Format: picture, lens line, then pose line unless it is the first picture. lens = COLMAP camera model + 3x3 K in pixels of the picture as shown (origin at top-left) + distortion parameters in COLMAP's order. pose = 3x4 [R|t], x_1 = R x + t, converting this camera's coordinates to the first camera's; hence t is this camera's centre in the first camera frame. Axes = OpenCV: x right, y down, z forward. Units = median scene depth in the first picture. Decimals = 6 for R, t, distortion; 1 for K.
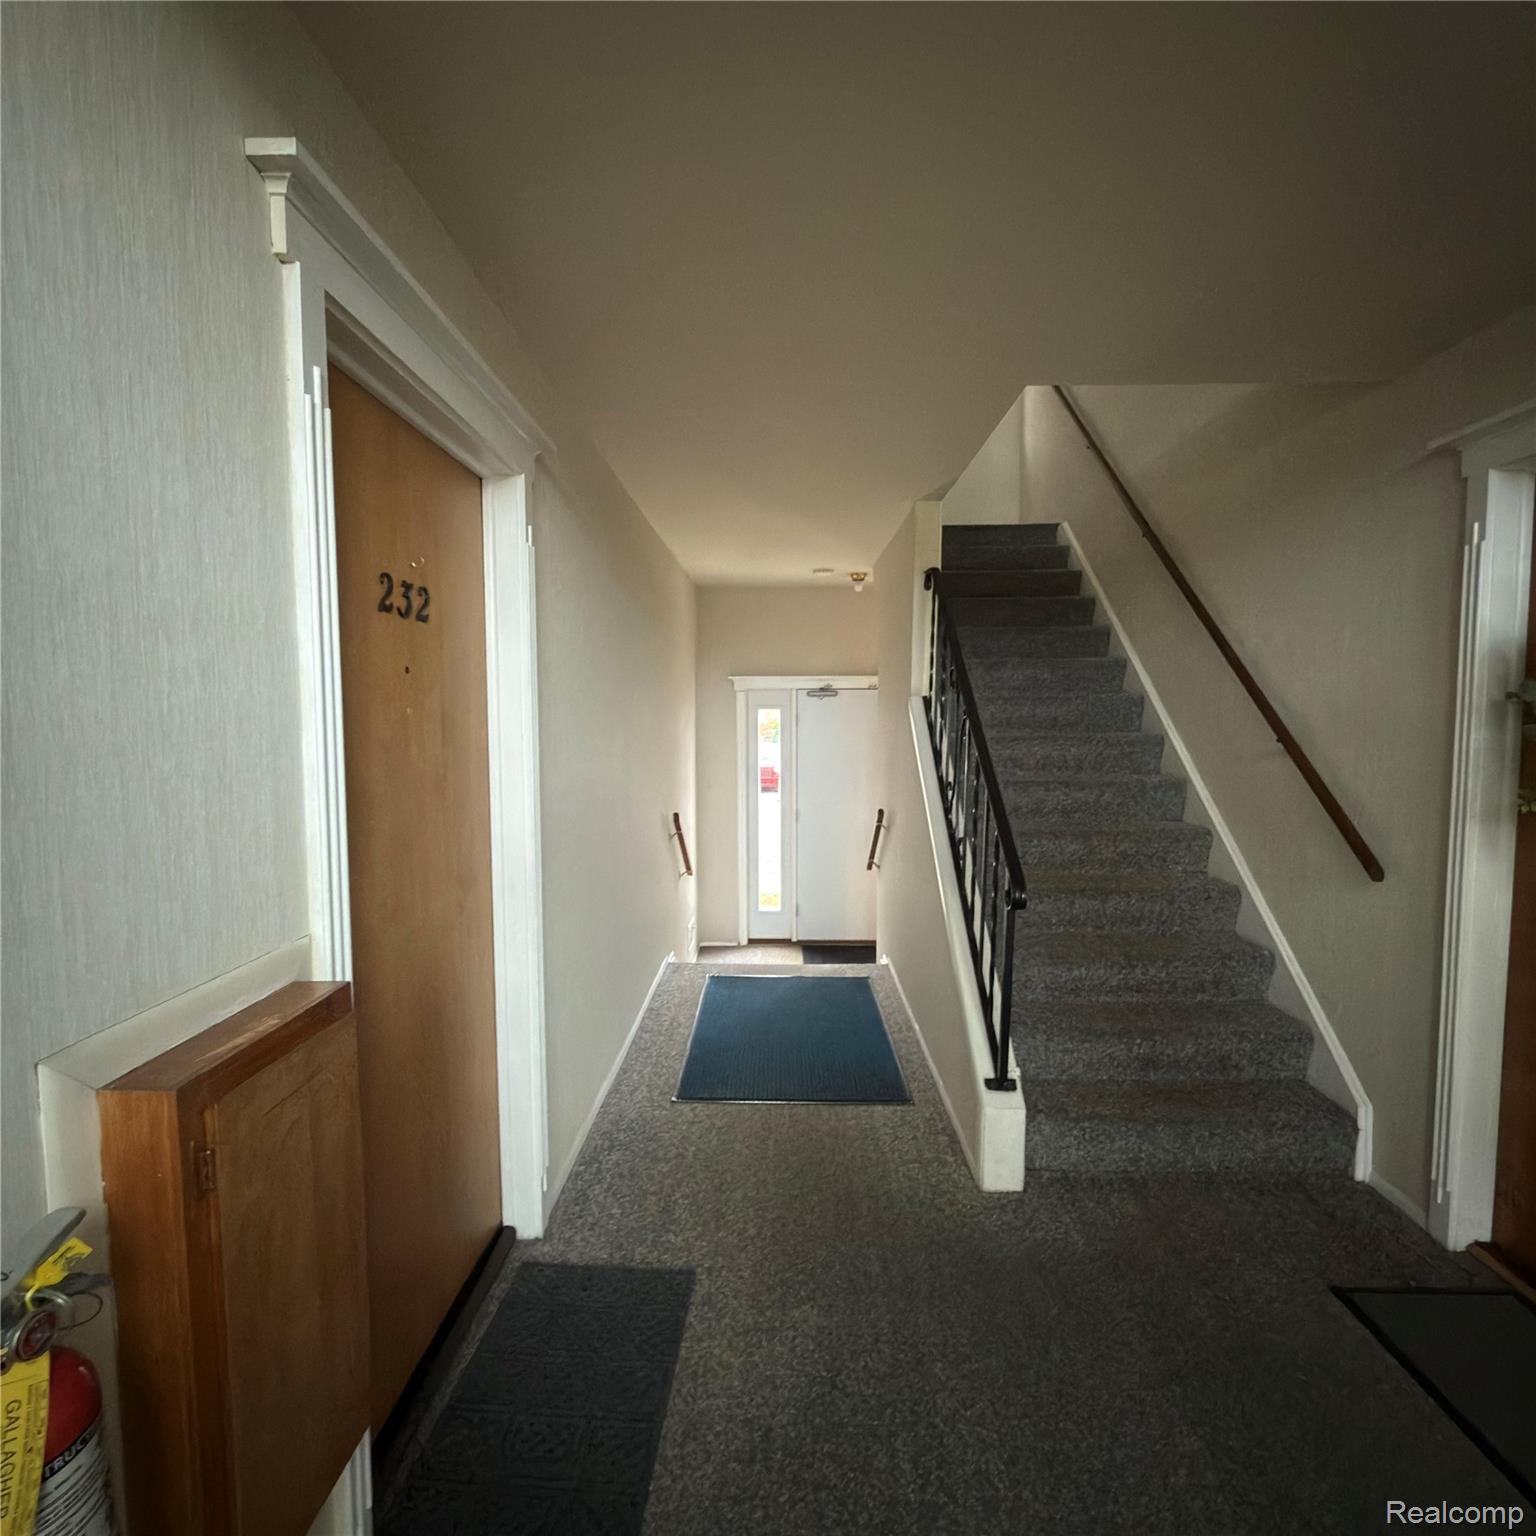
lens RADIAL K [[814.9, 0, 768.0], [0, 814.9, 768.0], [0, 0, 1]] dist [-0.001205, -0.000563]
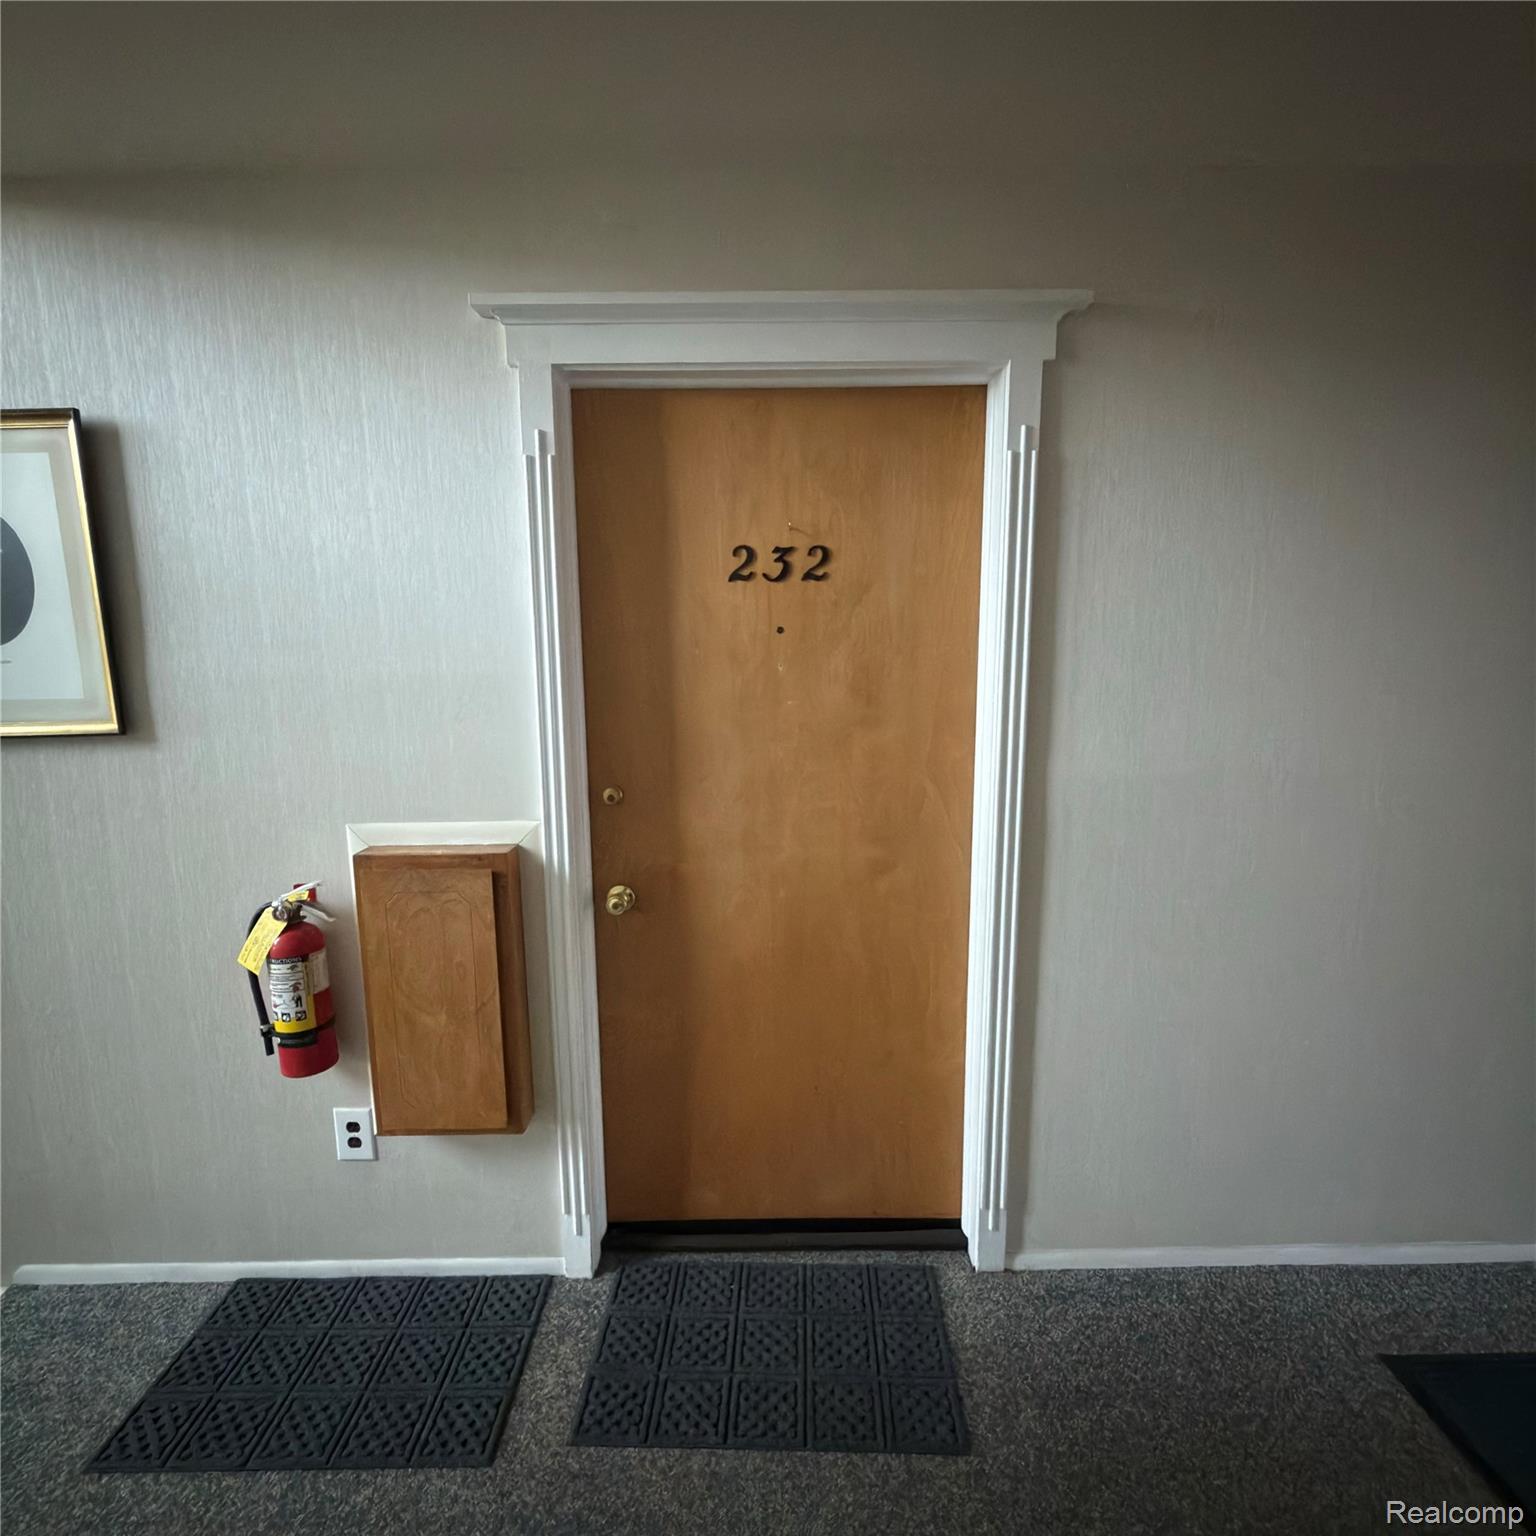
lens RADIAL K [[814.9, 0, 768.0], [0, 814.9, 768.0], [0, 0, 1]] dist [-0.001205, -0.000563]
pose [[0.023144, 0.167547, -0.985592, 0.648691], [-0.053873, 0.984633, 0.166119, -0.119182], [0.998280, 0.049252, 0.031815, 0.958585]]
